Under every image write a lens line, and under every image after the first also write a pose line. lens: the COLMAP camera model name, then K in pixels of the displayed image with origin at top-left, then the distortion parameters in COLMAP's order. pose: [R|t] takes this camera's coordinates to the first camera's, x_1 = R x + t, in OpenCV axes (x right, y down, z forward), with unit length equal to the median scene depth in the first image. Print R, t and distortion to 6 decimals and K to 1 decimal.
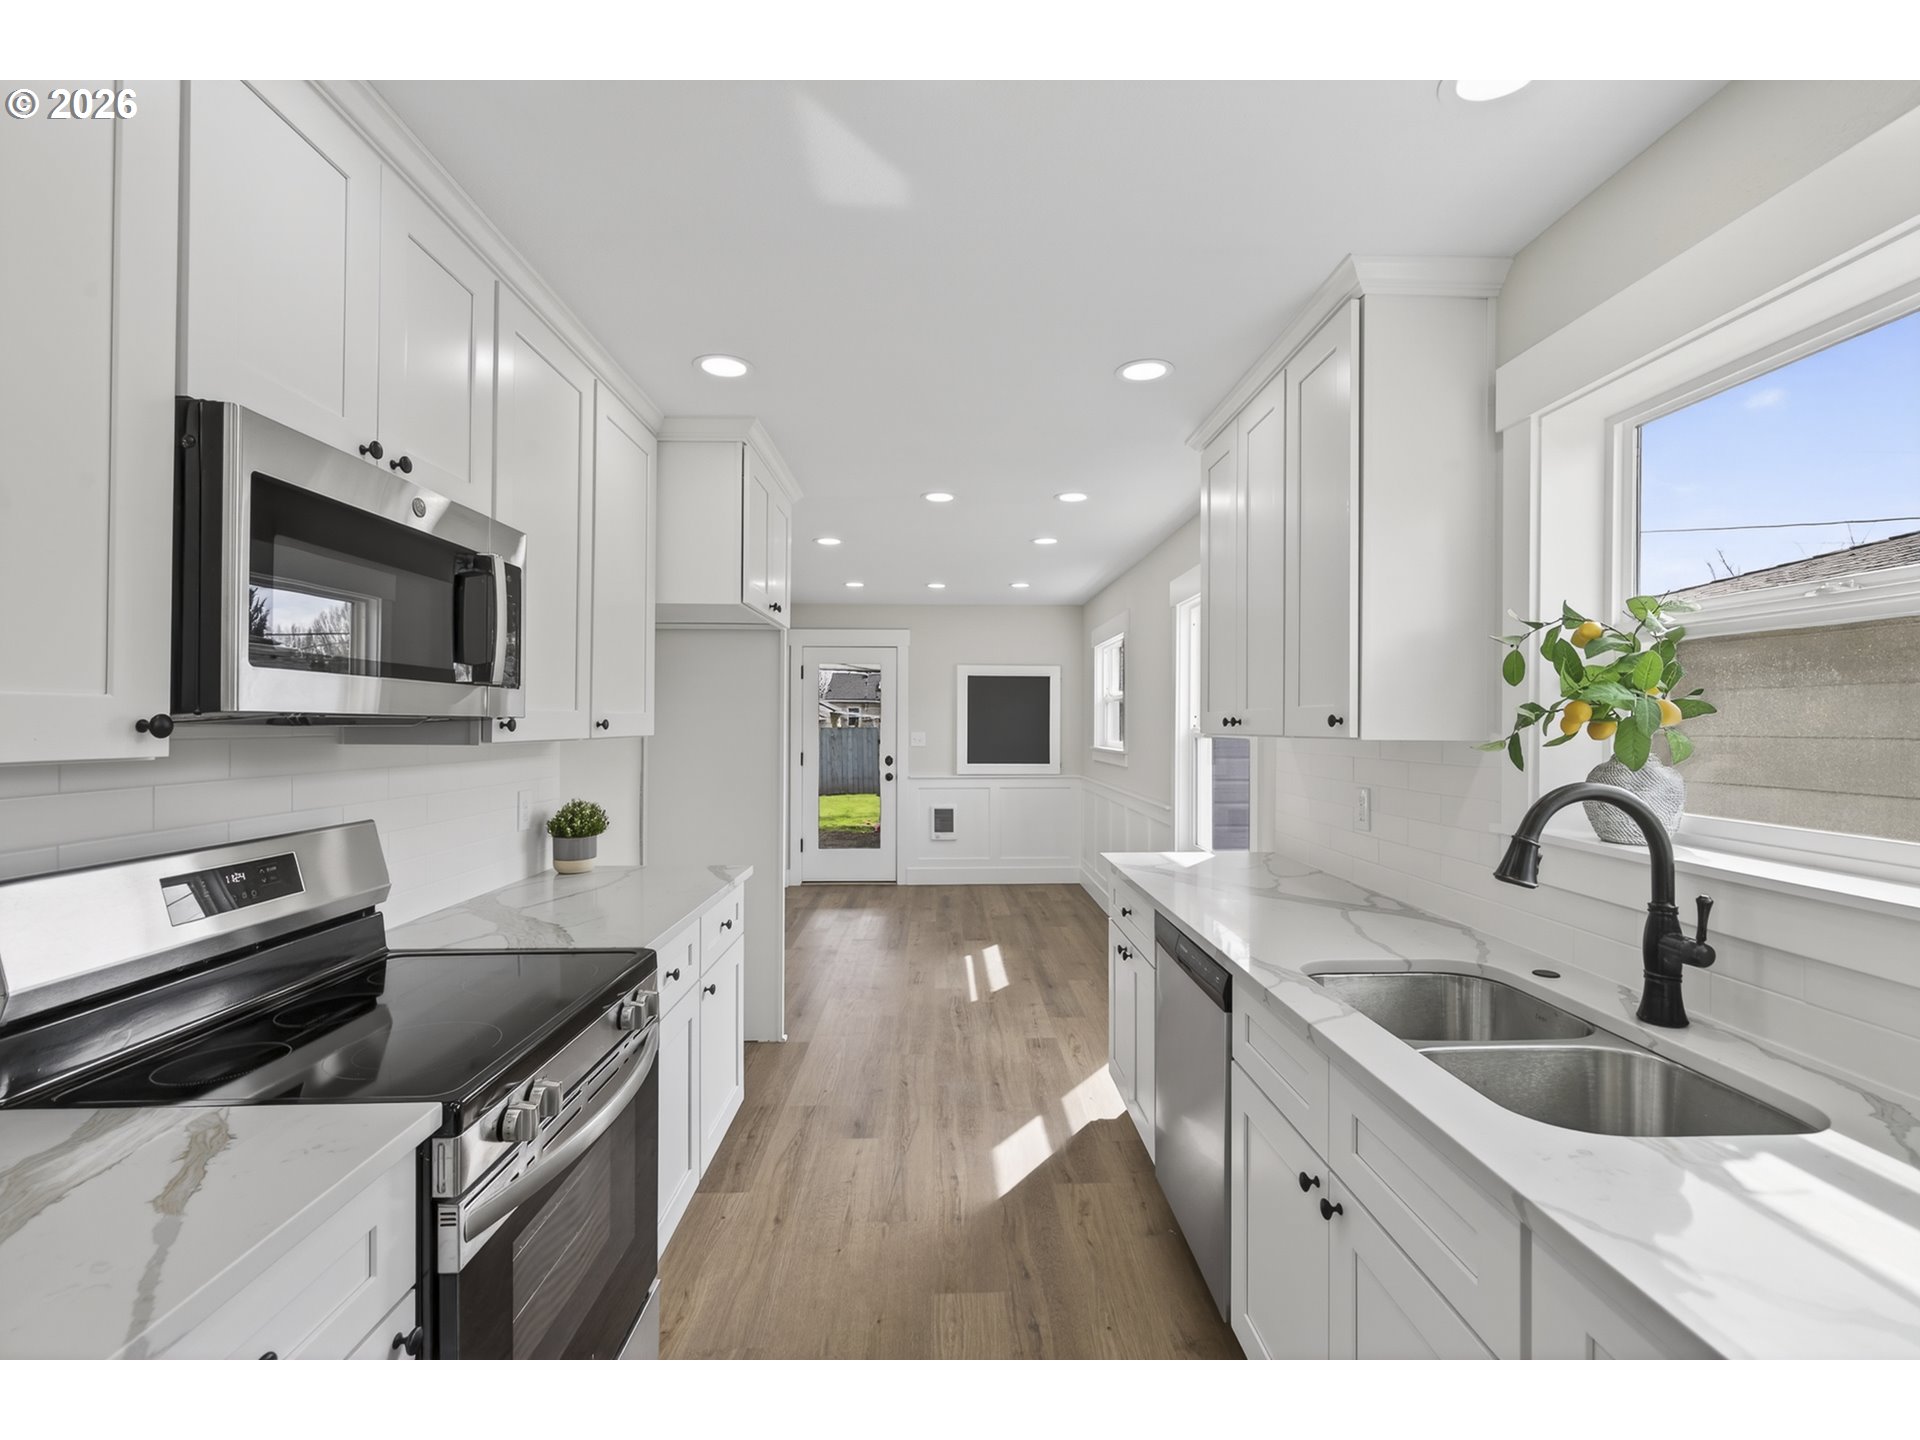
lens RADIAL K [[874.6, 0, 966.8], [0, 874.6, 718.3], [0, 0, 1]] dist [0.001905, 0.000594]
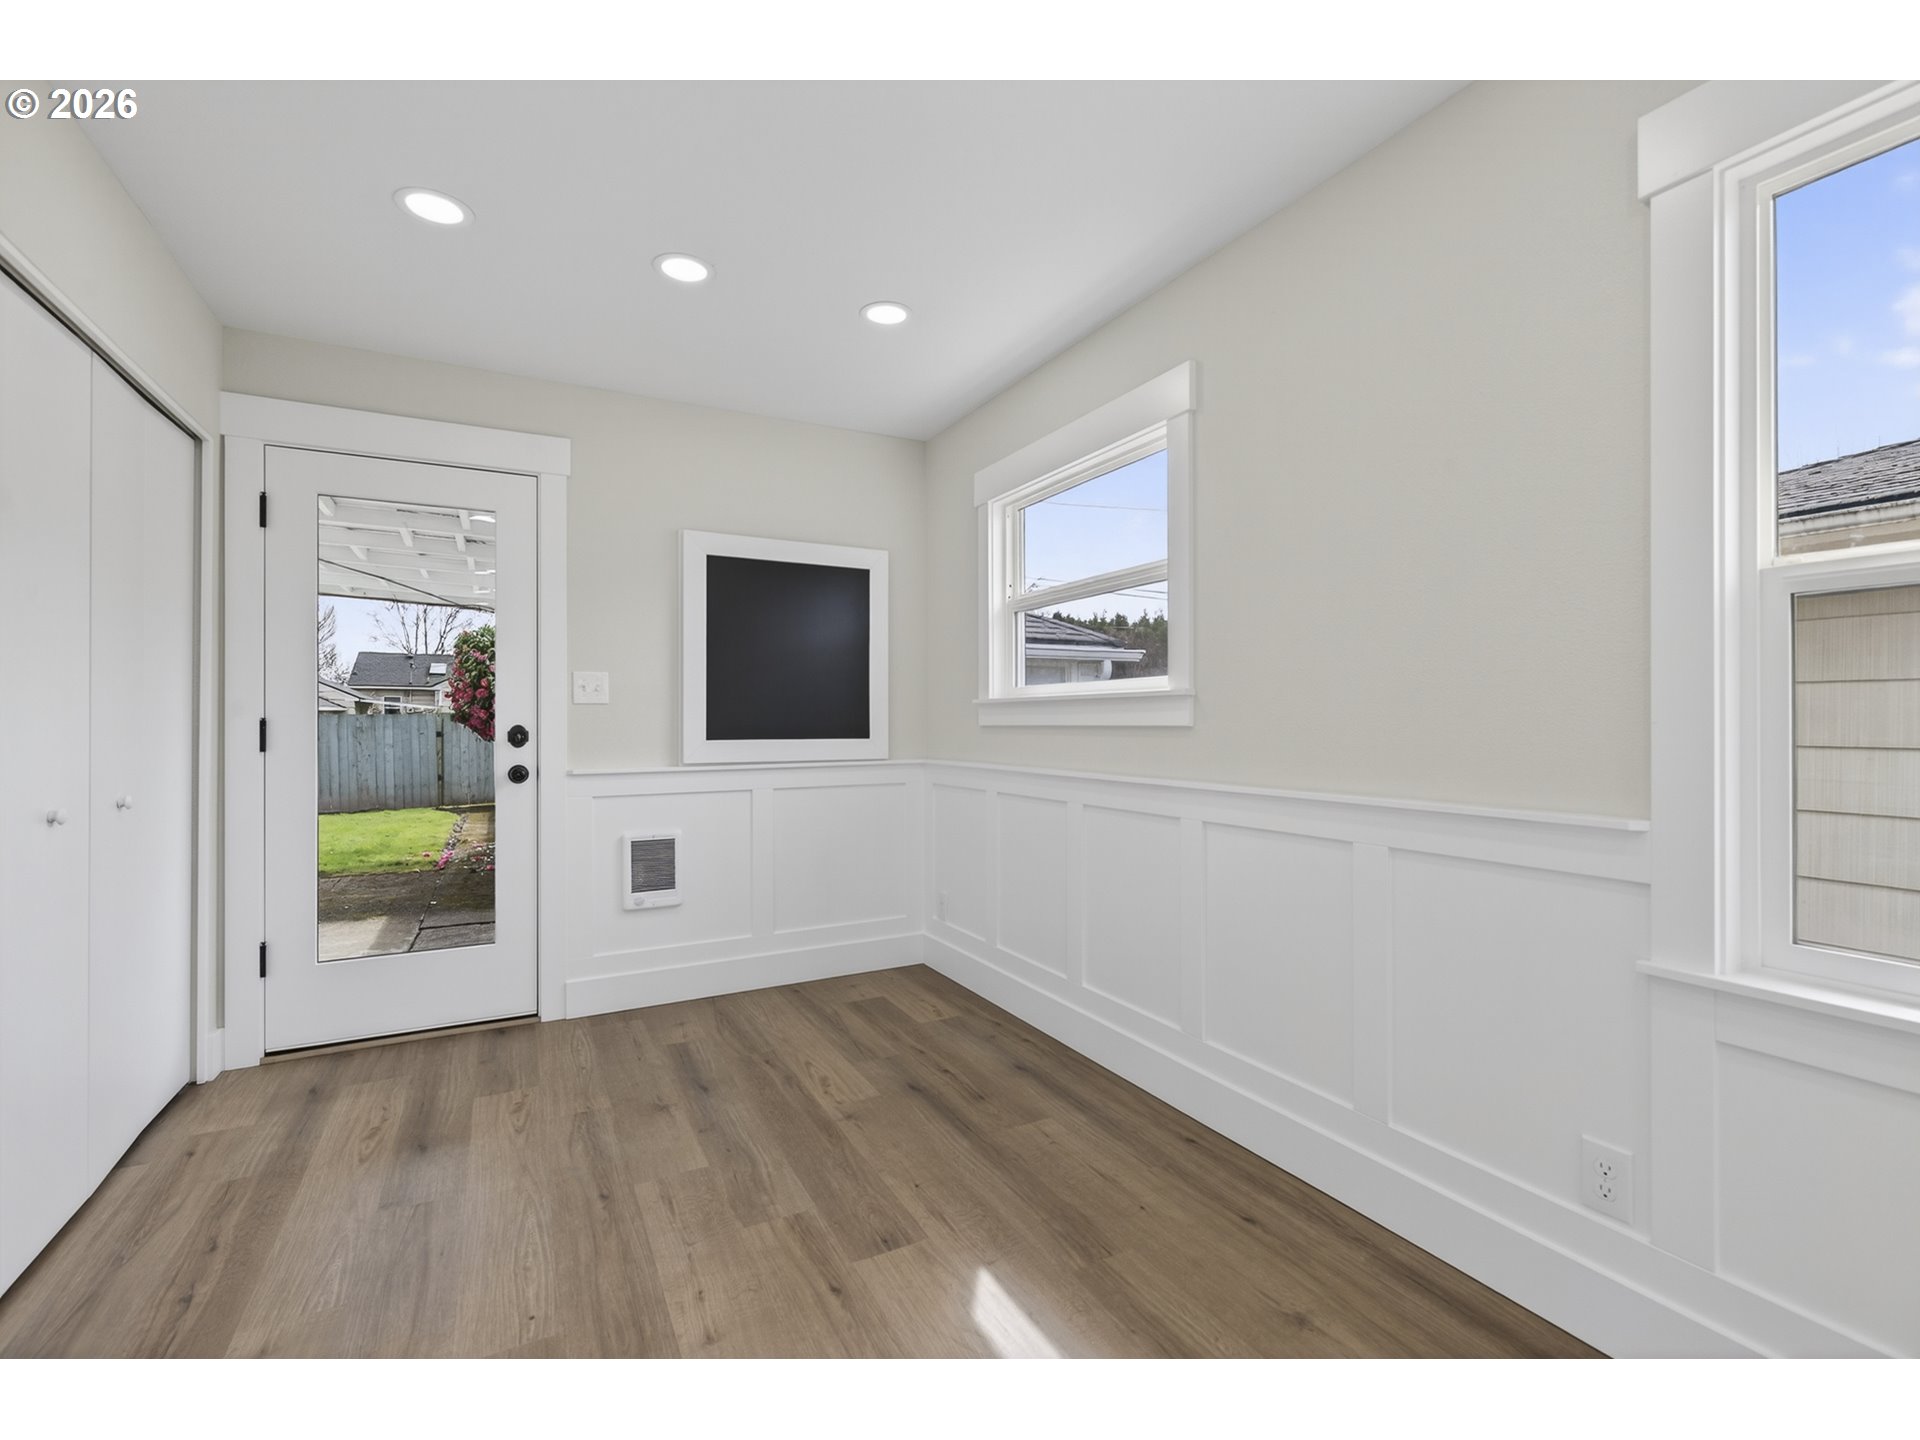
lens RADIAL K [[860.3, 0, 974.8], [0, 860.3, 717.9], [0, 0, 1]] dist [-0.001918, 0.000640]
pose [[0.891692, -0.003044, 0.452632, -0.079803], [0.002886, 0.999995, 0.001039, 0.039441], [-0.452633, 0.000380, 0.891697, 0.519605]]
